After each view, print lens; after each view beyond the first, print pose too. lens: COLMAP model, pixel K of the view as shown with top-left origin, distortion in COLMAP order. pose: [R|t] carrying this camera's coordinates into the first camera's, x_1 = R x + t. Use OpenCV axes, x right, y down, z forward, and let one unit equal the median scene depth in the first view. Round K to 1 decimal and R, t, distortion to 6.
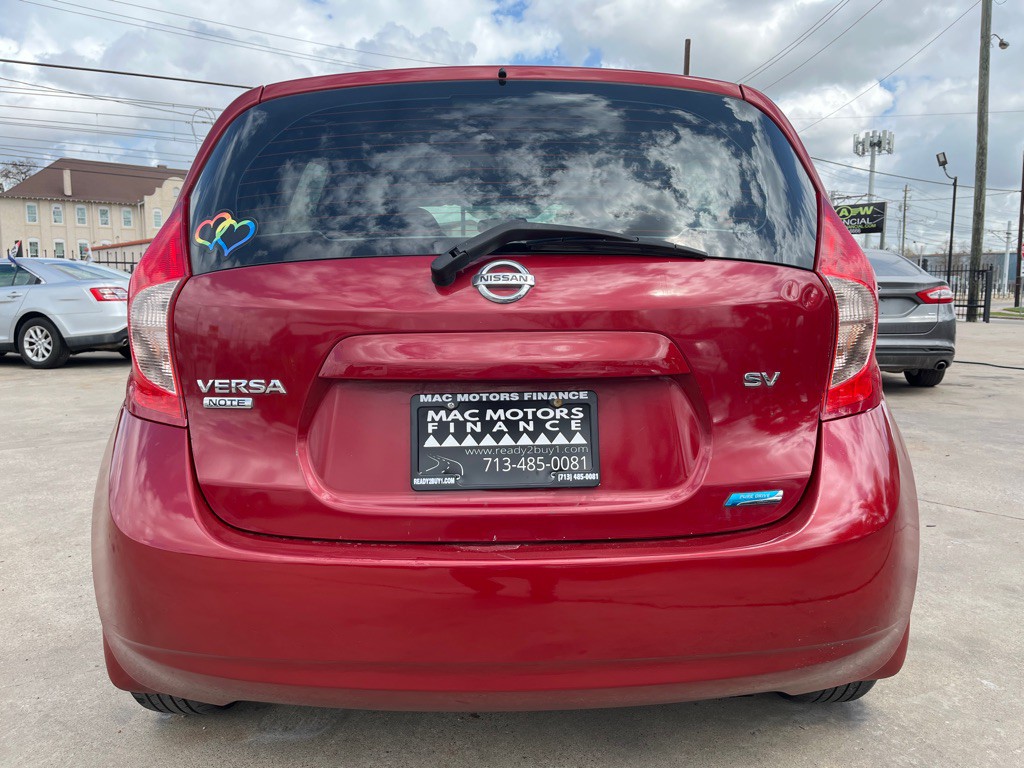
lens RADIAL K [[779.6, 0, 514.6], [0, 779.6, 386.3], [0, 0, 1]] dist [0.080671, -0.124459]
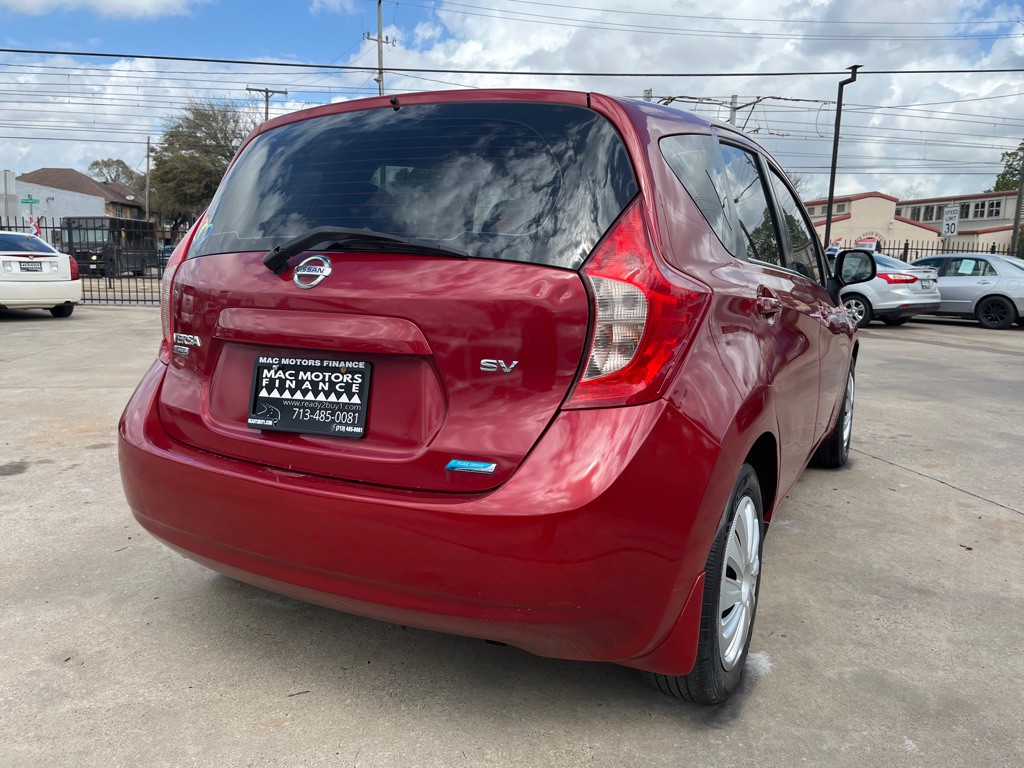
lens RADIAL K [[775.2, 0, 504.3], [0, 775.2, 380.7], [0, 0, 1]] dist [0.106022, -0.161732]
pose [[0.899648, 0.068867, -0.431150, 0.832422], [-0.060135, 0.997615, 0.033870, -0.019159], [0.432455, -0.004544, 0.901644, -0.024198]]
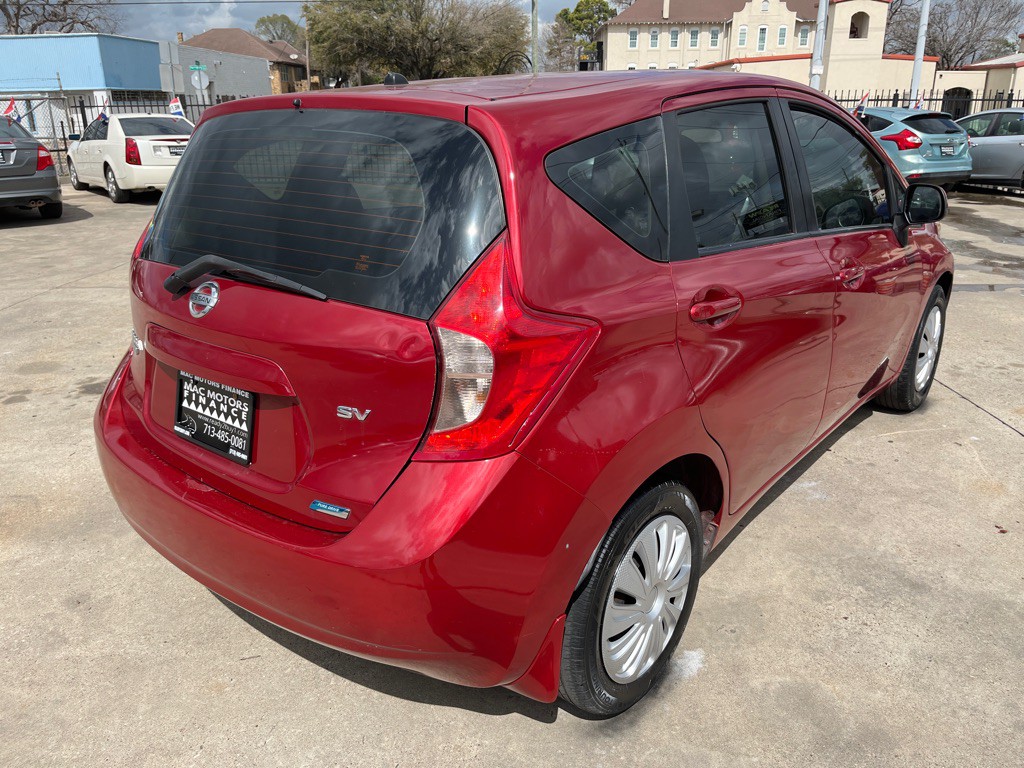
lens RADIAL K [[782.4, 0, 519.0], [0, 782.4, 386.3], [0, 0, 1]] dist [0.075545, -0.119955]
pose [[0.802437, 0.177836, -0.569622, 1.184570], [-0.053039, 0.972039, 0.228753, -0.322048], [0.594375, -0.153348, 0.789432, 0.242280]]
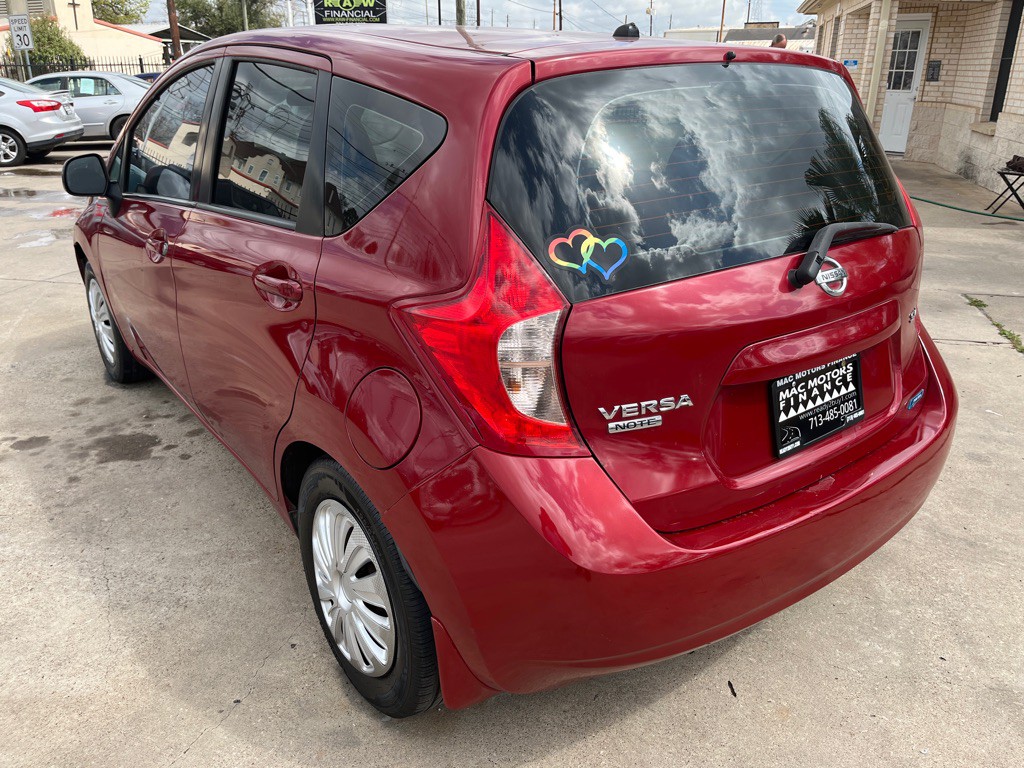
lens RADIAL K [[779.6, 0, 514.6], [0, 779.6, 386.3], [0, 0, 1]] dist [0.080671, -0.124459]
pose [[0.798763, -0.220221, 0.559893, -1.101041], [0.069052, 0.958009, 0.278298, -0.338217], [-0.597670, -0.183633, 0.780429, 0.309198]]
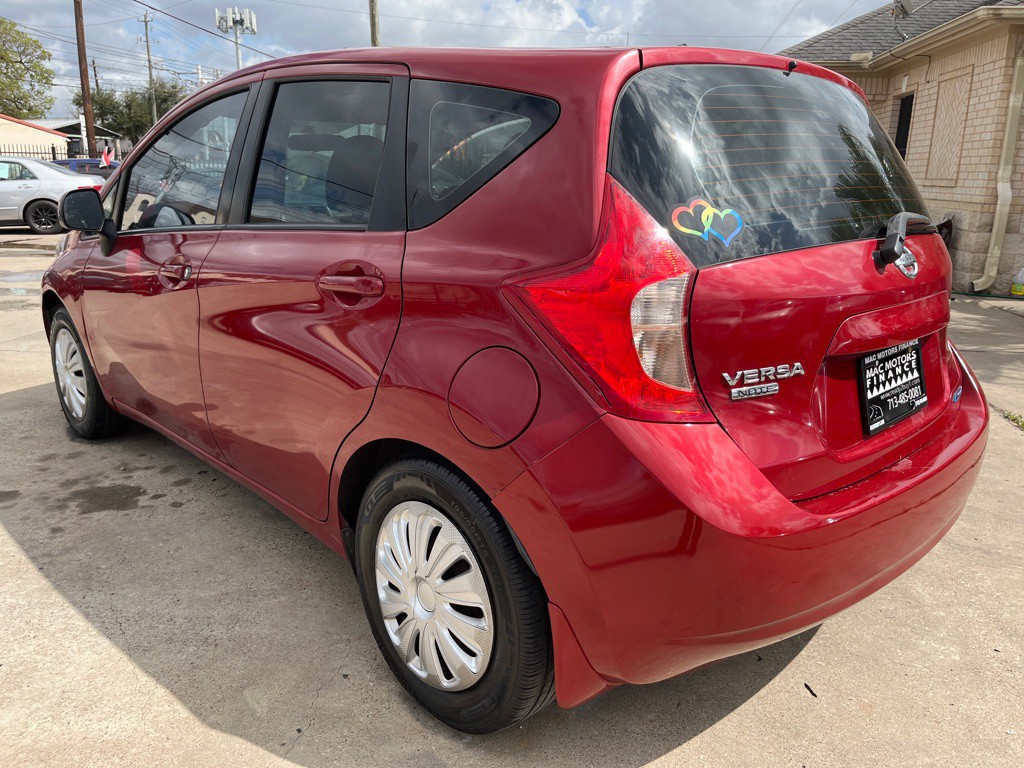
lens RADIAL K [[781.4, 0, 507.9], [0, 781.4, 386.8], [0, 0, 1]] dist [0.071624, -0.113172]
pose [[0.728361, -0.165267, 0.664964, -1.352447], [0.066501, 0.982945, 0.171455, -0.193481], [-0.681959, -0.080660, 0.726929, 0.480109]]
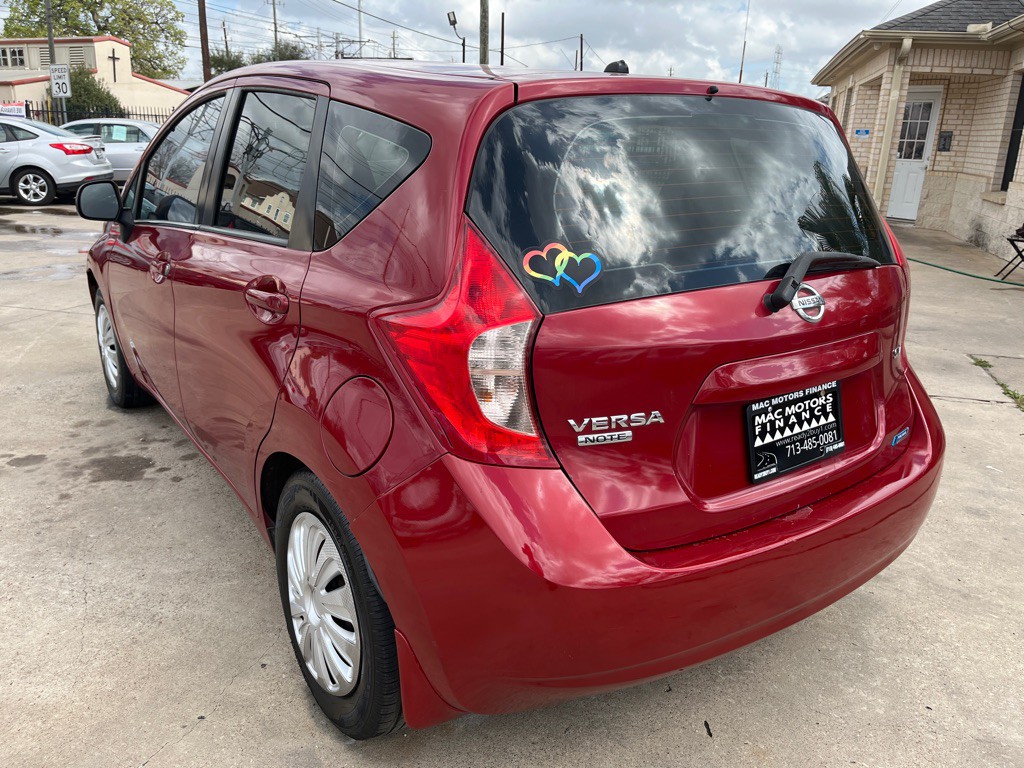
lens RADIAL K [[779.2, 0, 507.7], [0, 779.2, 386.1], [0, 0, 1]] dist [0.085997, -0.132536]
pose [[0.818674, -0.149691, 0.554406, -1.072383], [0.038555, 0.977577, 0.207016, -0.275192], [-0.572963, -0.148104, 0.806089, 0.261069]]
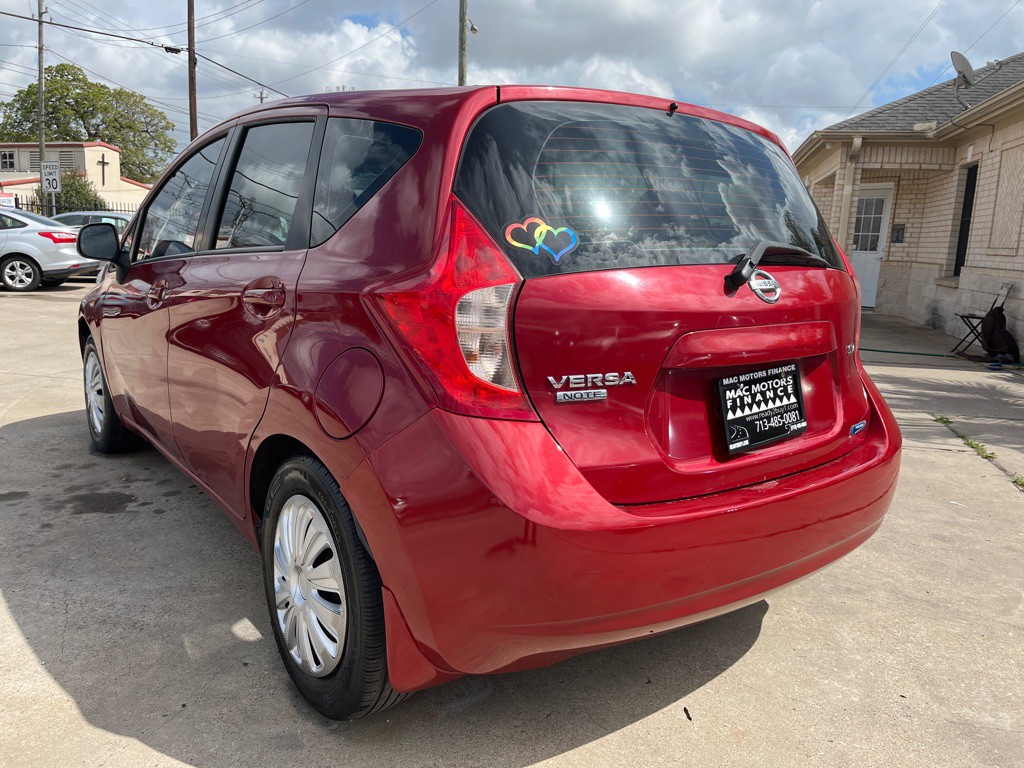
lens RADIAL K [[775.5, 0, 504.0], [0, 775.5, 389.2], [0, 0, 1]] dist [0.090556, -0.135484]
pose [[0.803731, -0.080666, 0.589500, -1.147791], [0.035932, 0.995539, 0.087238, -0.091612], [-0.593907, -0.048934, 0.803044, 0.185140]]
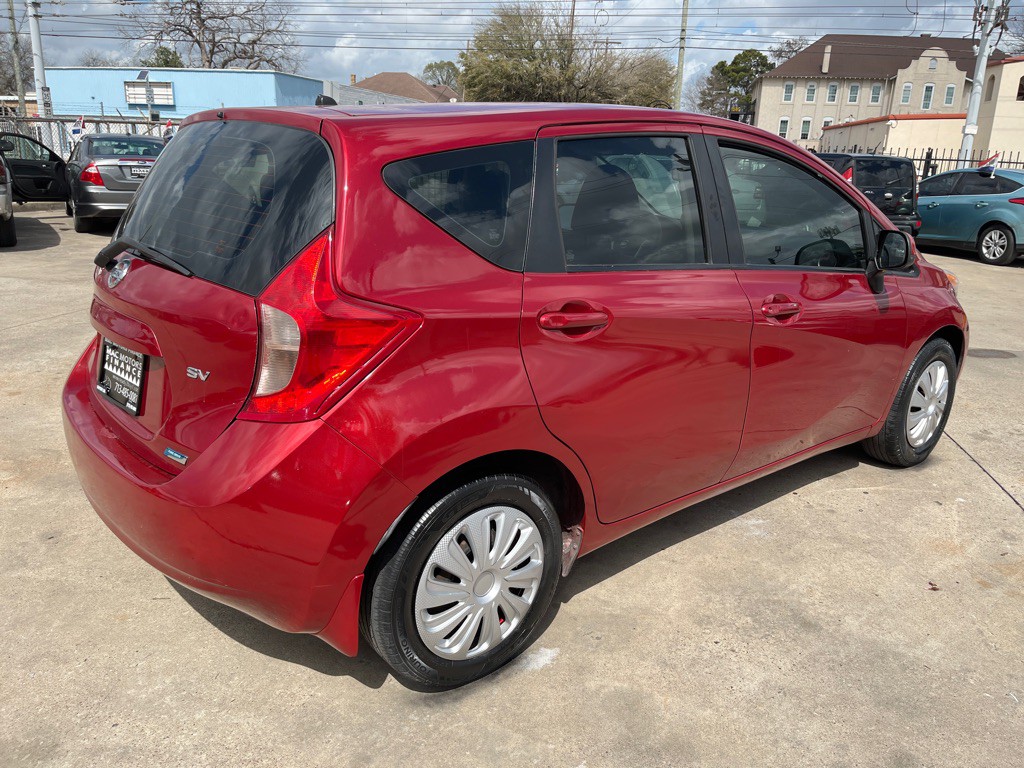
lens RADIAL K [[782.4, 0, 519.0], [0, 782.4, 386.3], [0, 0, 1]] dist [0.075545, -0.119955]
pose [[0.679551, 0.215646, -0.701218, 1.666660], [-0.112412, 0.975142, 0.190948, -0.304047], [0.724965, -0.050934, 0.686900, 0.477324]]
